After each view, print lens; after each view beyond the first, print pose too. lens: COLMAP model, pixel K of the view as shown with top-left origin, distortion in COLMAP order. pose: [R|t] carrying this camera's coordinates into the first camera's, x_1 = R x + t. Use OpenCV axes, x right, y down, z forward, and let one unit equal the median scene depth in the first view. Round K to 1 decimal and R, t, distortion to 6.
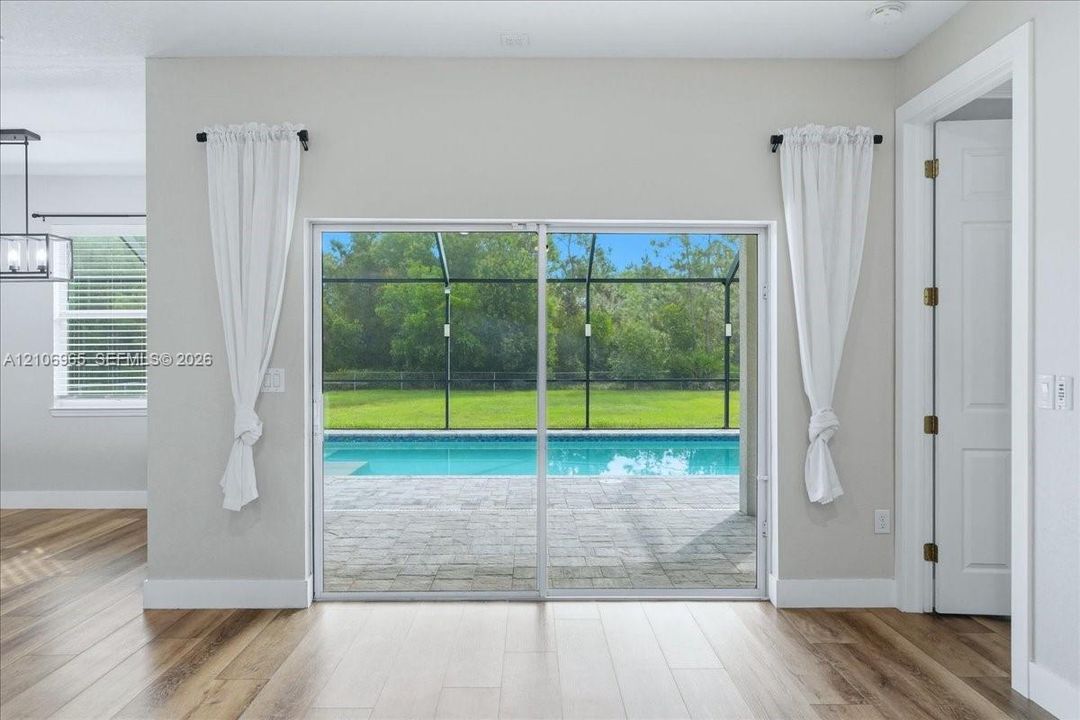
lens RADIAL K [[726.7, 0, 534.5], [0, 726.7, 353.2], [0, 0, 1]] dist [-0.006699, 0.001558]
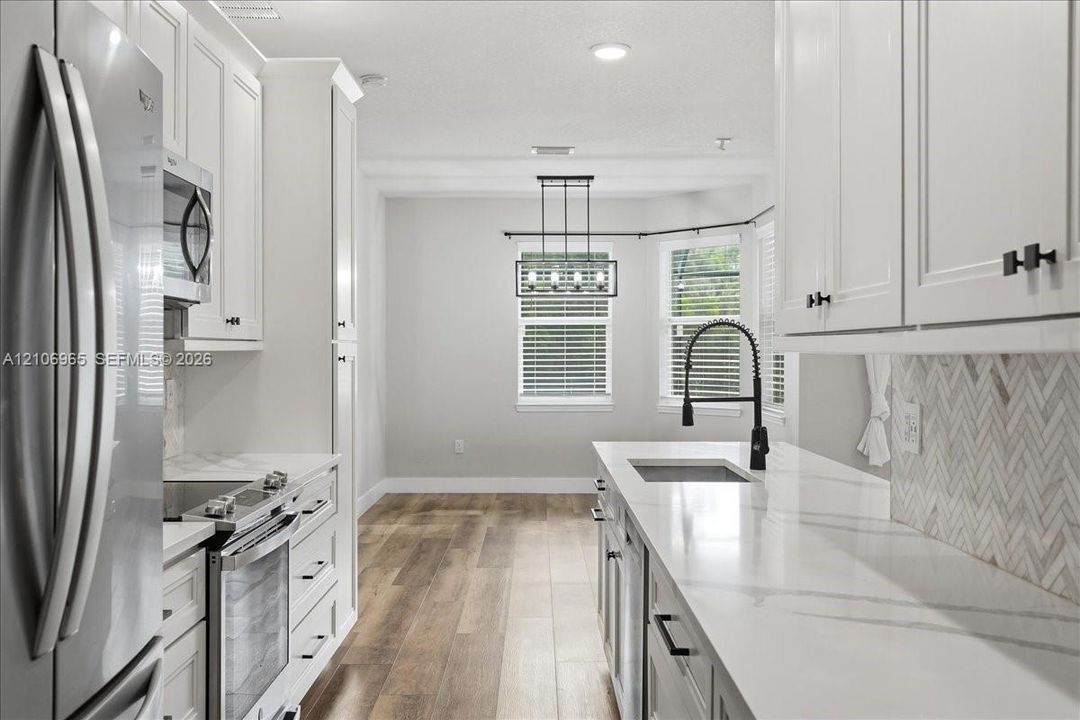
lens RADIAL K [[1055.6, 0, 539.2], [0, 1055.6, 358.0], [0, 0, 1]] dist [0.020453, 0.000000]
pose [[0.999981, 0.003498, -0.005138, -0.775060], [-0.003476, 0.999985, 0.004332, -0.004034], [0.005153, -0.004314, 0.999977, -0.798628]]
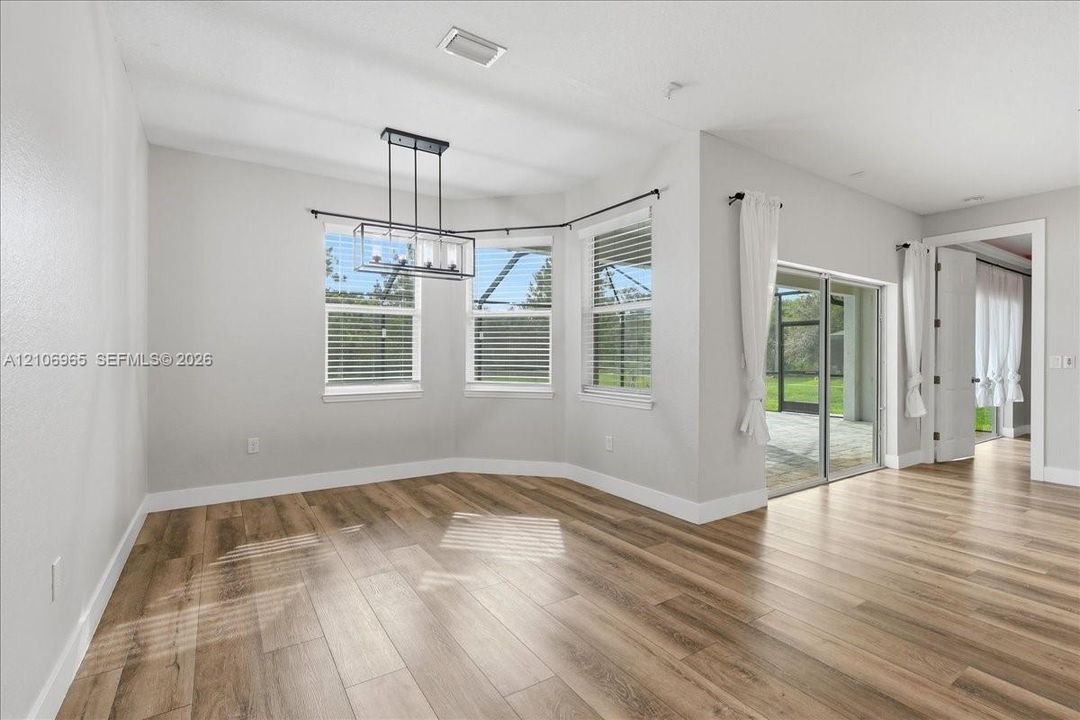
lens RADIAL K [[491.6, 0, 538.3], [0, 491.6, 356.2], [0, 0, 1]] dist [-0.004752, 0.000028]
pose [[0.842415, 0.003450, 0.538818, -0.981677], [-0.004854, 0.999988, 0.001186, 0.021050], [-0.538807, -0.003614, 0.842422, 0.278136]]
